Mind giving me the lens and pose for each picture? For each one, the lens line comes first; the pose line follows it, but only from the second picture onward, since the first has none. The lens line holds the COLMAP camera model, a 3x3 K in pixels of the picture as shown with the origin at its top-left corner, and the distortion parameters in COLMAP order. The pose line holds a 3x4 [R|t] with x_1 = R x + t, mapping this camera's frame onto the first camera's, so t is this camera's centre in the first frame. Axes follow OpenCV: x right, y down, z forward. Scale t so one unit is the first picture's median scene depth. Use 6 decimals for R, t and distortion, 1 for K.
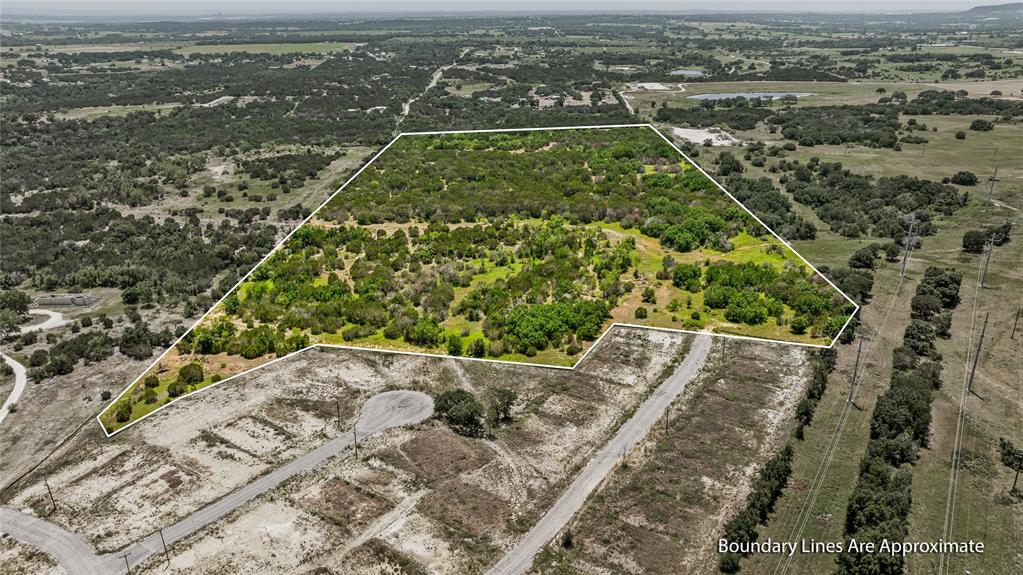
lens RADIAL K [[718.7, 0, 511.5], [0, 718.7, 287.5], [0, 0, 1]] dist [-0.020336, 0.002792]
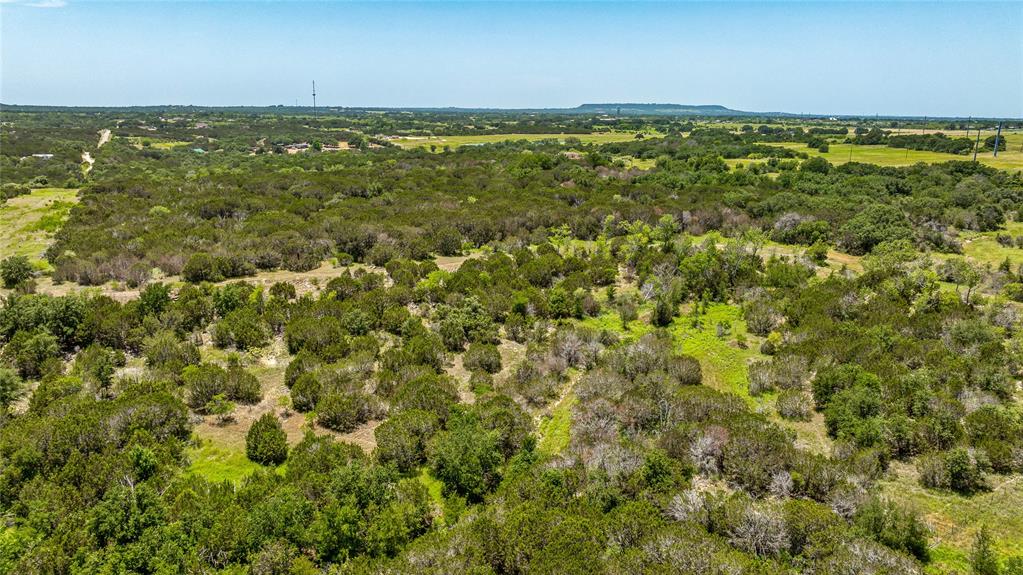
lens RADIAL K [[718.7, 0, 511.5], [0, 718.7, 287.5], [0, 0, 1]] dist [-0.020336, 0.002792]
pose [[0.887120, -0.098291, 0.450950, -0.514562], [0.156155, 0.983359, -0.092853, -0.051829], [-0.434319, 0.152790, 0.887706, 1.300372]]
